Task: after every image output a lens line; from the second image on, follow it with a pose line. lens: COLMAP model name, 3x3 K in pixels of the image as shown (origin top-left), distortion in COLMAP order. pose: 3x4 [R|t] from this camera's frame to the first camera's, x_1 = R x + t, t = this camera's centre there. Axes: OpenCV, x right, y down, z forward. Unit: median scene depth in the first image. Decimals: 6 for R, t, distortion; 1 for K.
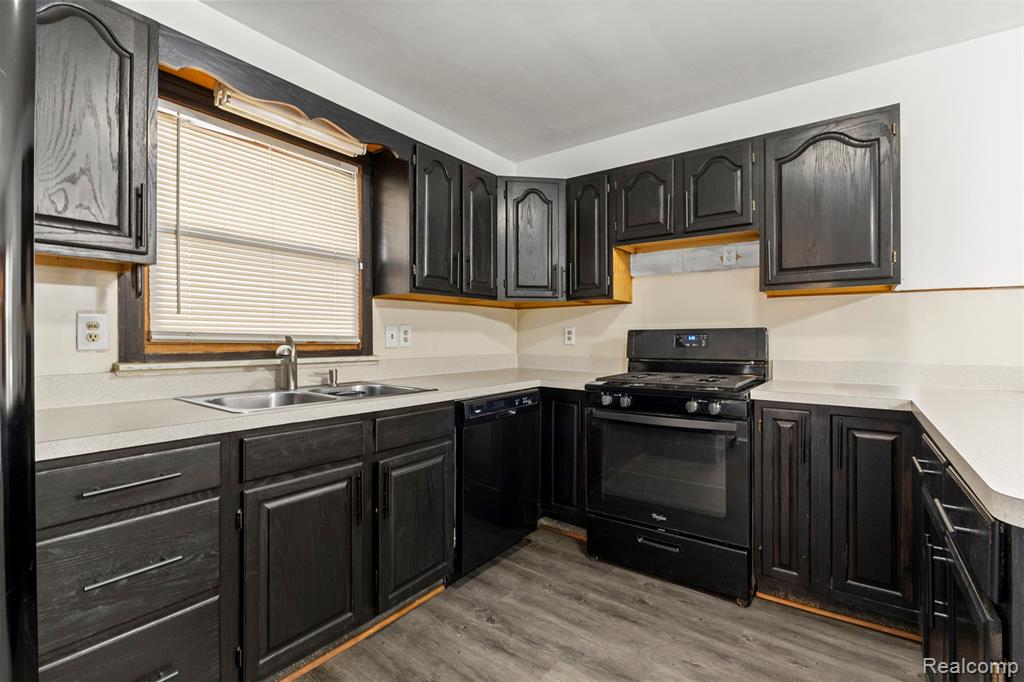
lens RADIAL K [[458.2, 0, 516.5], [0, 458.2, 338.5], [0, 0, 1]] dist [-0.013408, 0.001960]
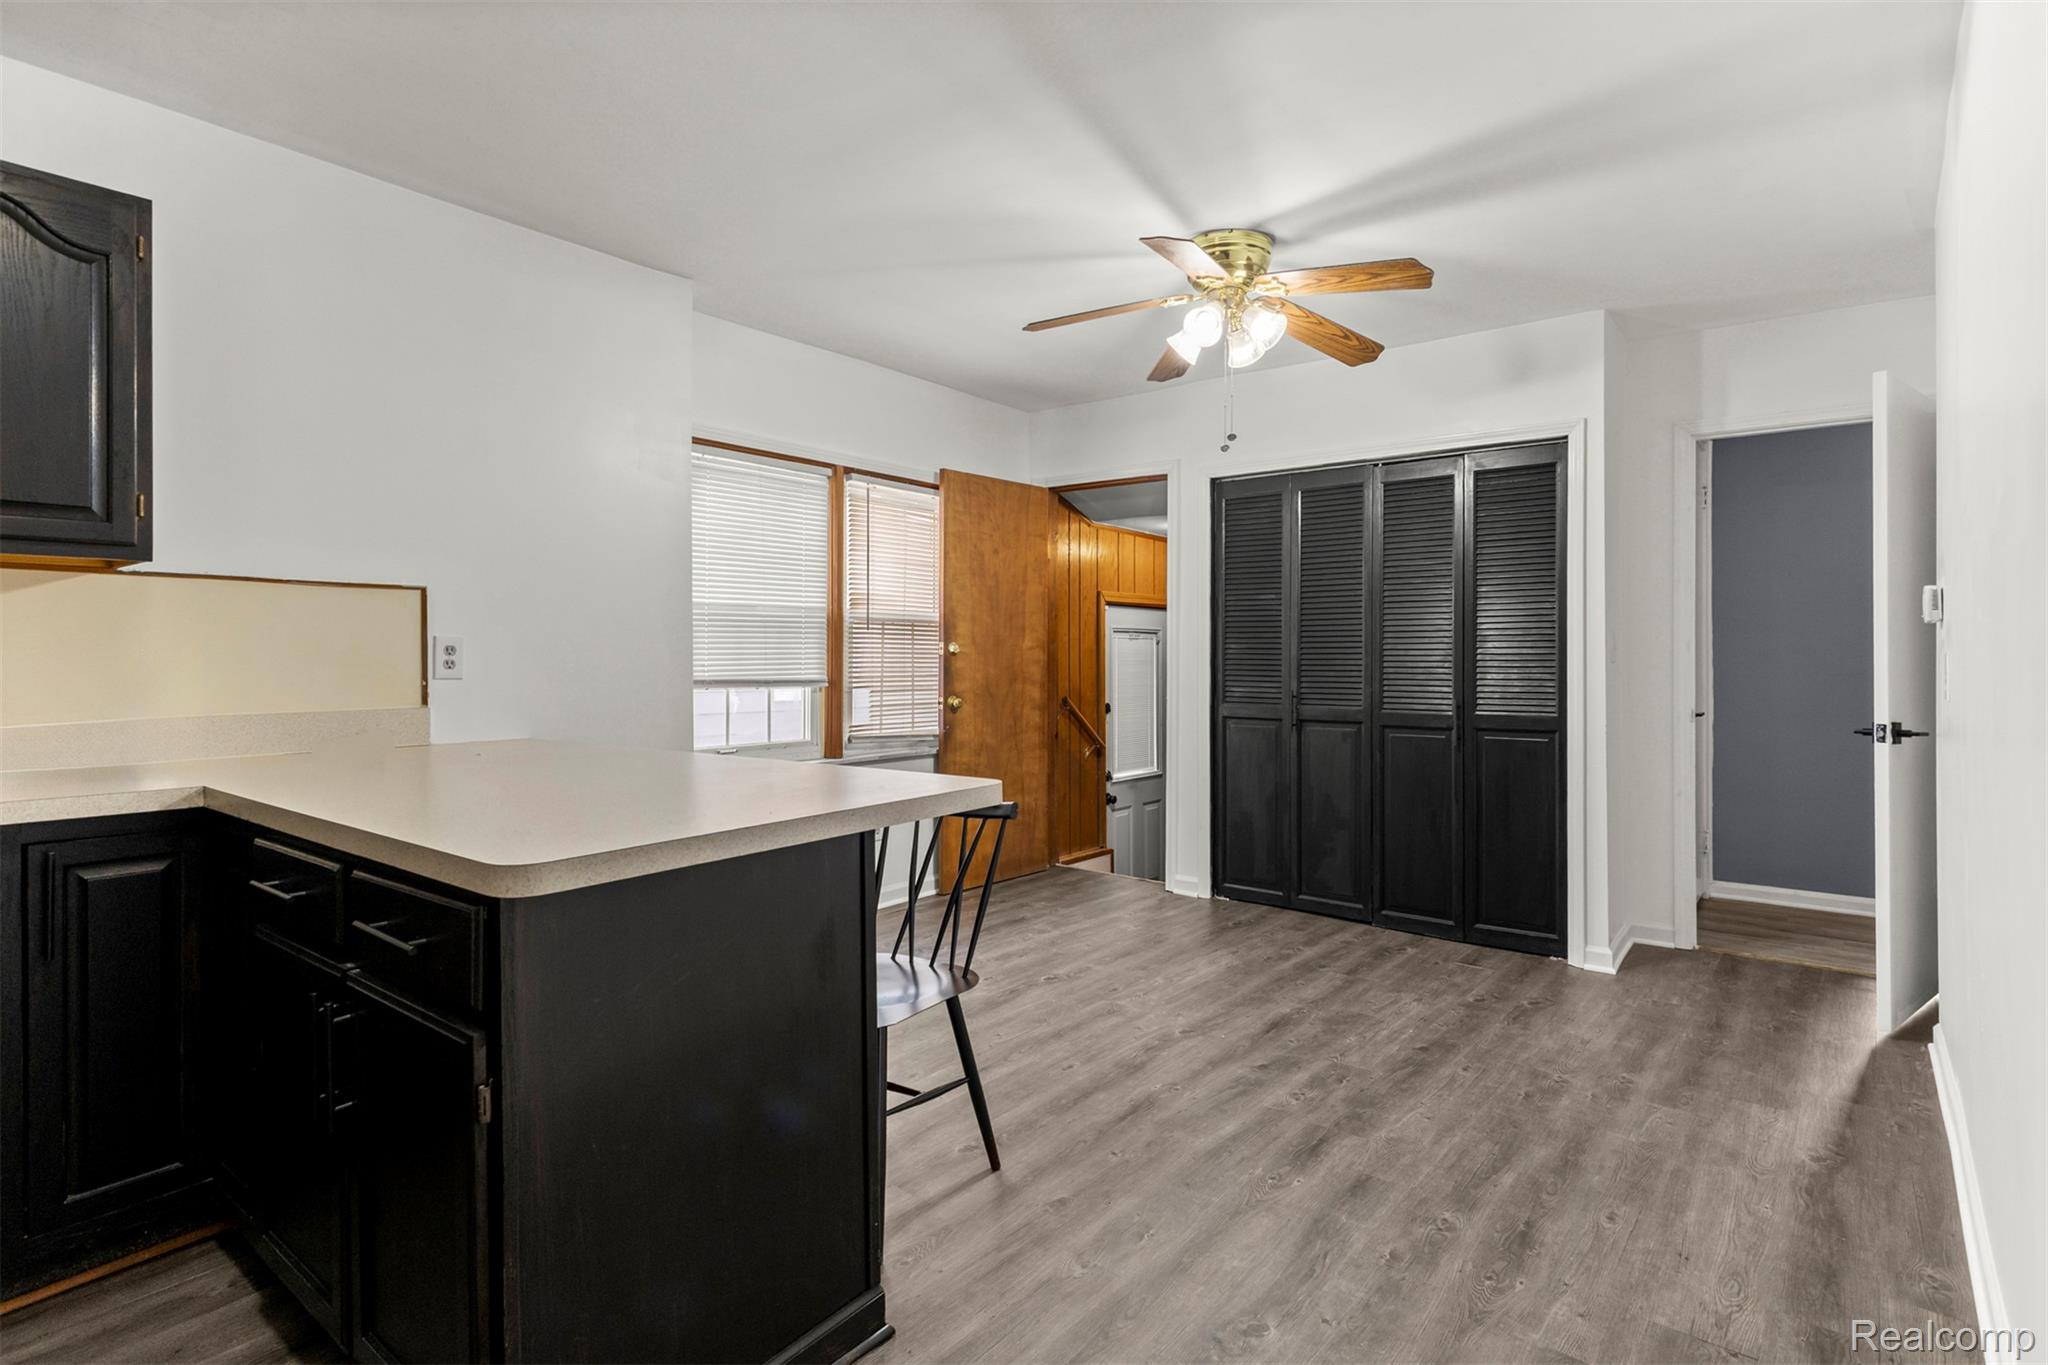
lens RADIAL K [[1006.0, 0, 1024.8], [0, 1006.0, 653.8], [0, 0, 1]] dist [0.012887, -0.001103]
pose [[0.036768, 0.000273, 0.999324, -0.218002], [0.003394, 0.999994, -0.000398, -0.011646], [-0.999318, 0.003407, 0.036767, -0.008114]]
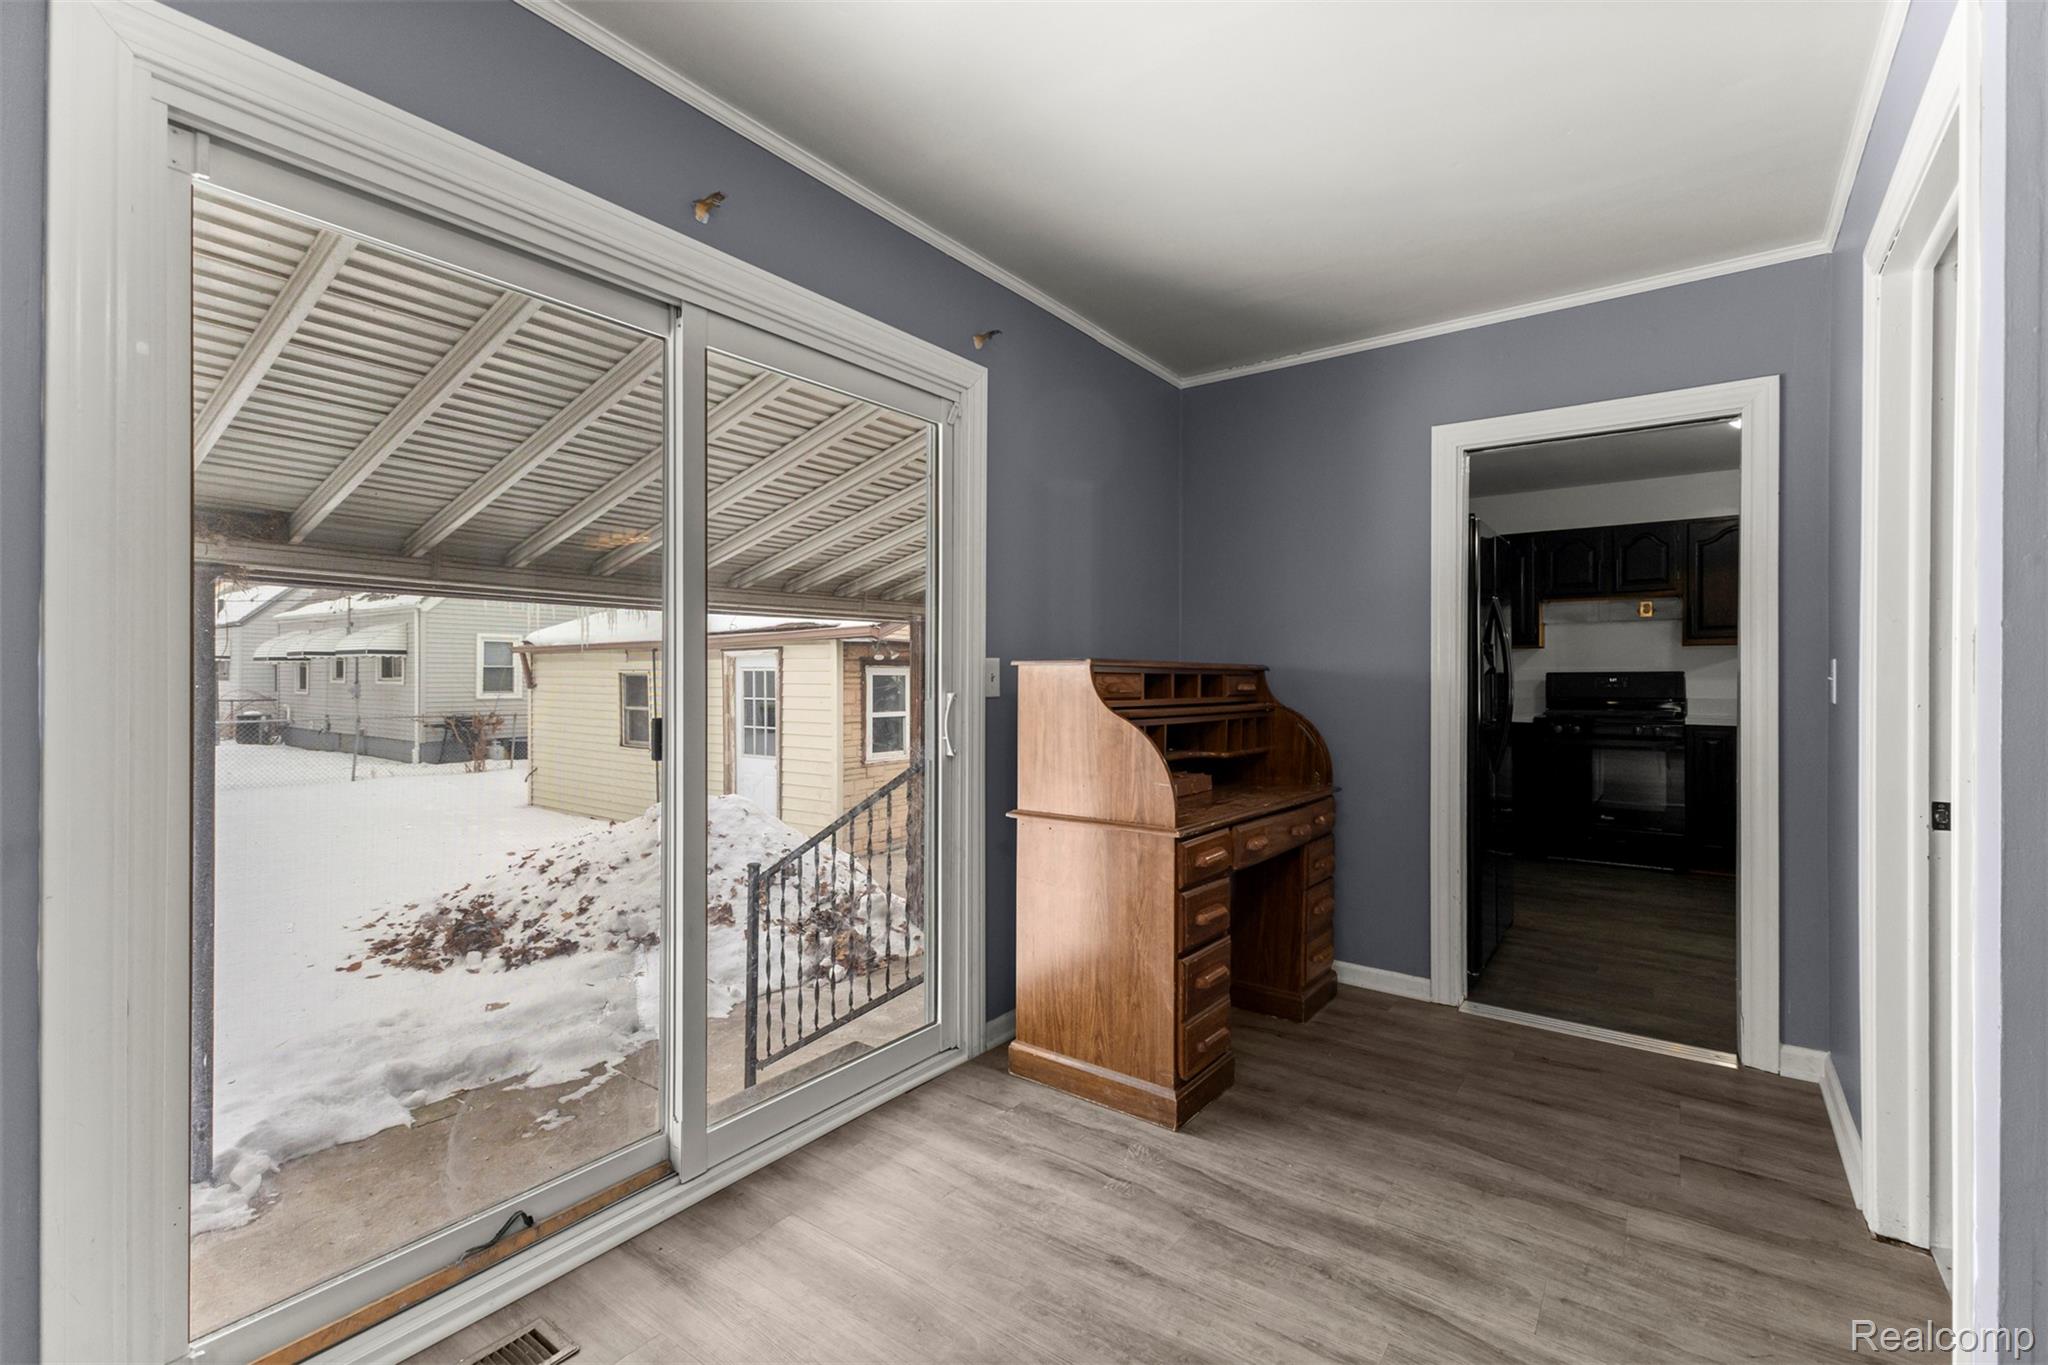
lens RADIAL K [[890.4, 0, 1025.8], [0, 890.4, 684.2], [0, 0, 1]] dist [0.008516, 0.000845]
pose [[0.999995, -0.003110, 0.000681, -1.327661], [0.003108, 0.999994, 0.001825, 0.001369], [-0.000686, -0.001823, 0.999998, -1.523230]]
